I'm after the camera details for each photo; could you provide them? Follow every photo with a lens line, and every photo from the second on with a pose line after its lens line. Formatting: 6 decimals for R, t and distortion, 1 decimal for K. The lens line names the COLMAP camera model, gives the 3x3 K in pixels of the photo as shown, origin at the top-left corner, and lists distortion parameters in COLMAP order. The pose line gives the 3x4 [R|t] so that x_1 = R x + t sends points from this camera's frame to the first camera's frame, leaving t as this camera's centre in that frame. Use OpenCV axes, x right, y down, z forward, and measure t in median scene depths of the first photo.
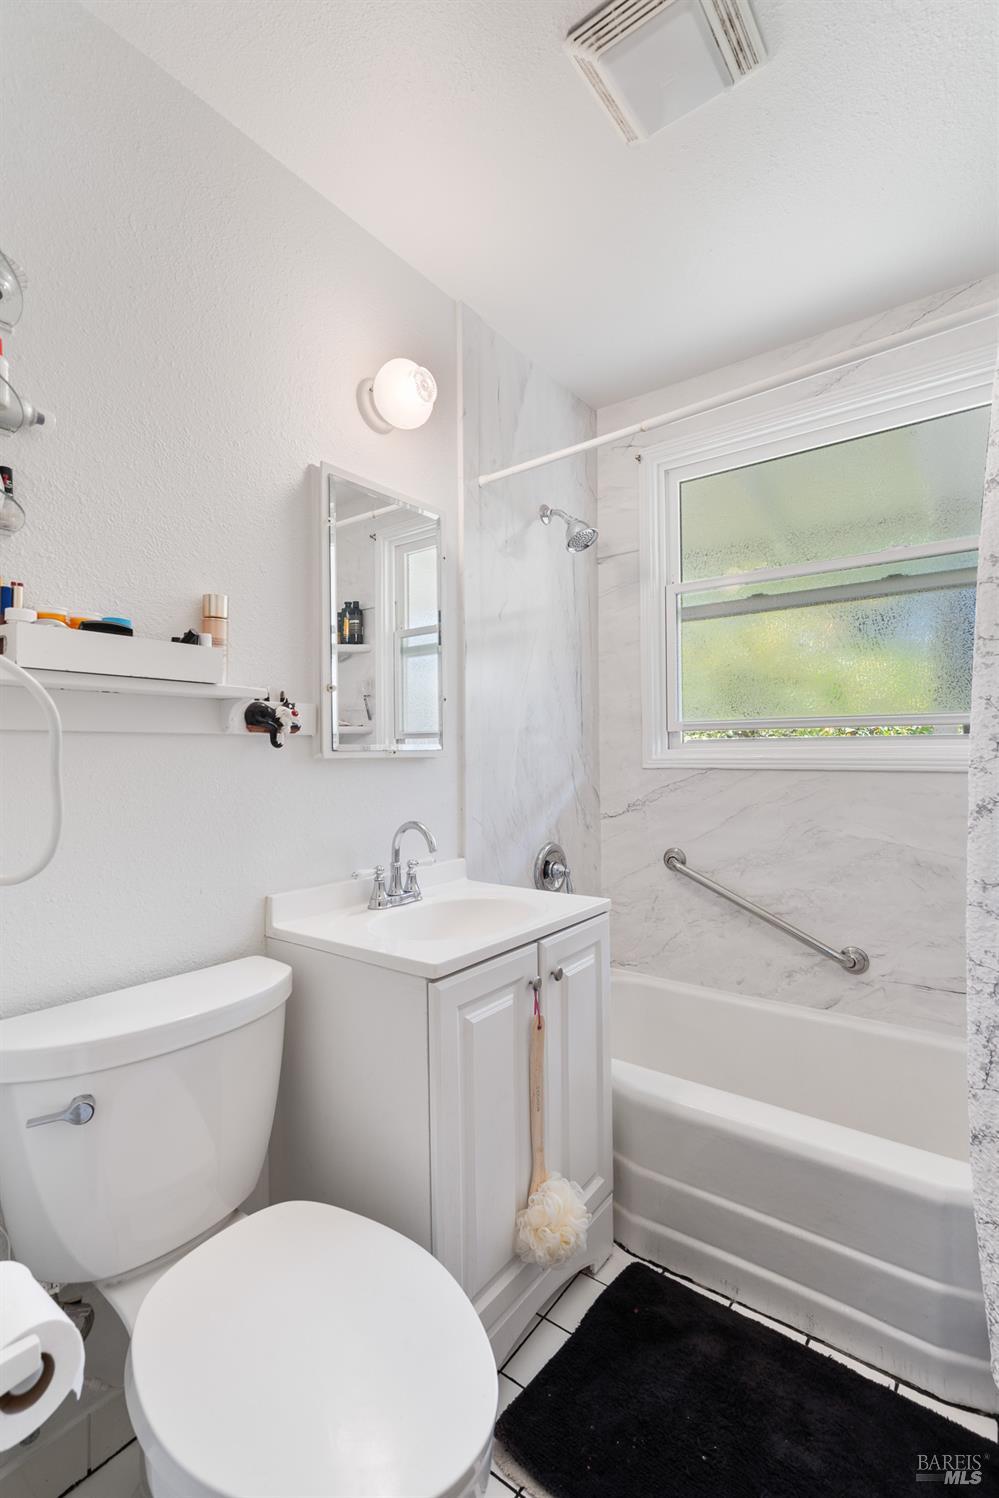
lens RADIAL K [[681.4, 0, 500.2], [0, 681.4, 752.0], [0, 0, 1]] dist [-0.002224, 0.002967]
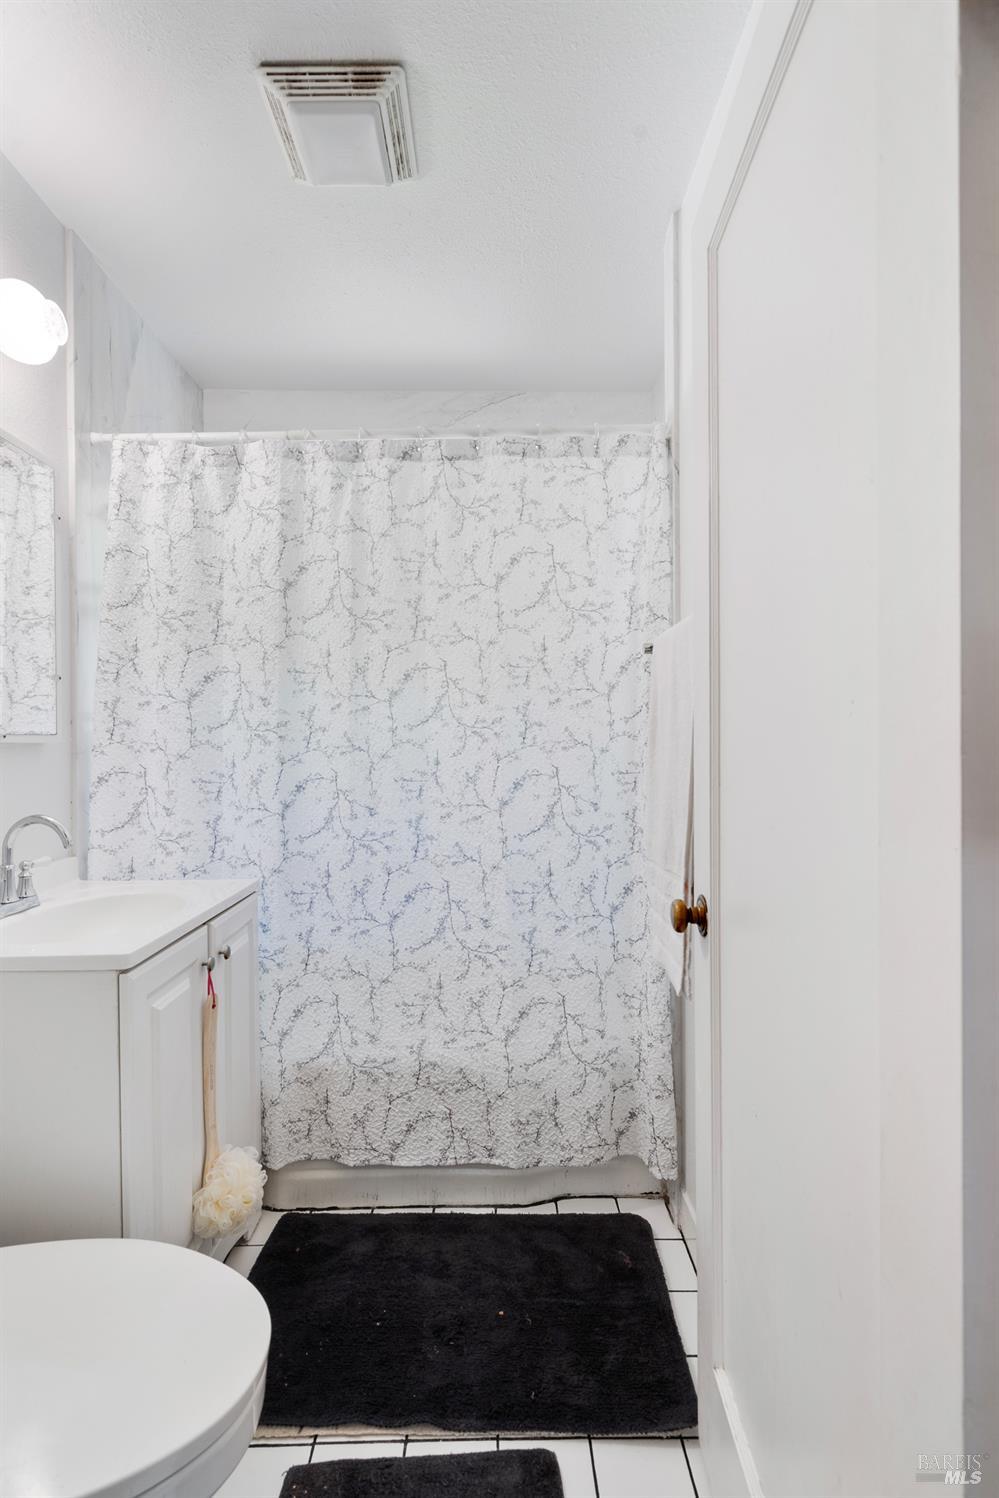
lens RADIAL K [[681.4, 0, 506.0], [0, 681.4, 745.4], [0, 0, 1]] dist [-0.002224, 0.002967]
pose [[0.793478, 0.001198, 0.608598, -0.214605], [-0.001092, 0.999999, -0.000544, 0.014384], [-0.608598, -0.000233, 0.793478, -0.073284]]
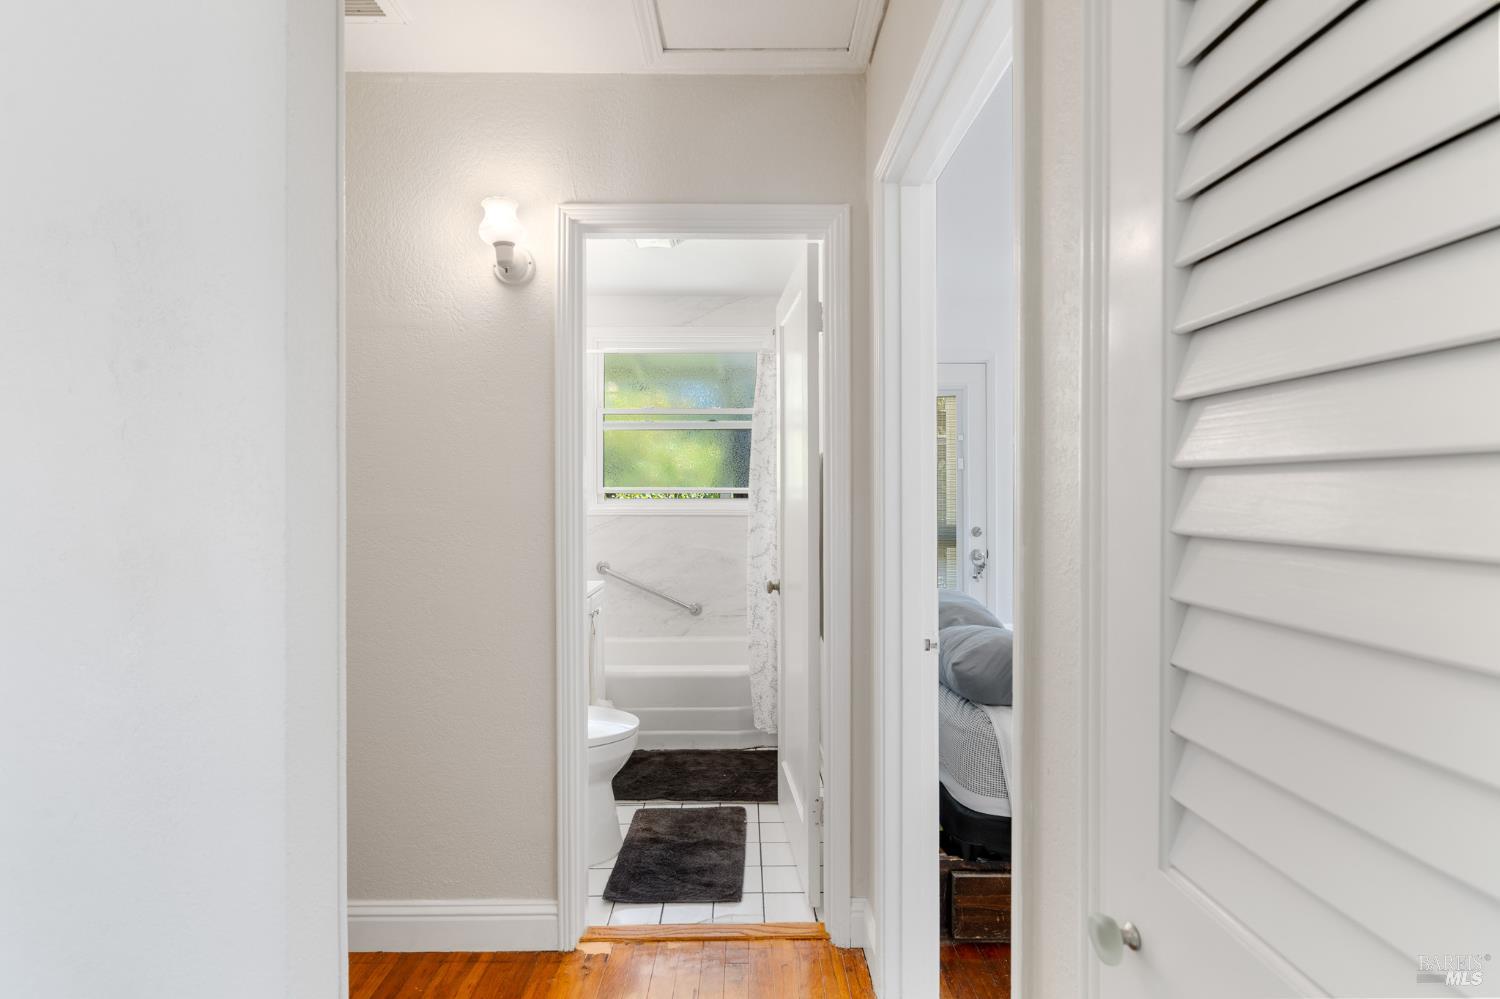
lens RADIAL K [[682.3, 0, 754.0], [0, 682.3, 498.4], [0, 0, 1]] dist [-0.002224, 0.002967]
pose [[0.793842, -0.001298, 0.608123, -0.894432], [-0.003684, 0.999969, 0.006944, -0.059798], [-0.608113, -0.007753, 0.793813, -1.108285]]
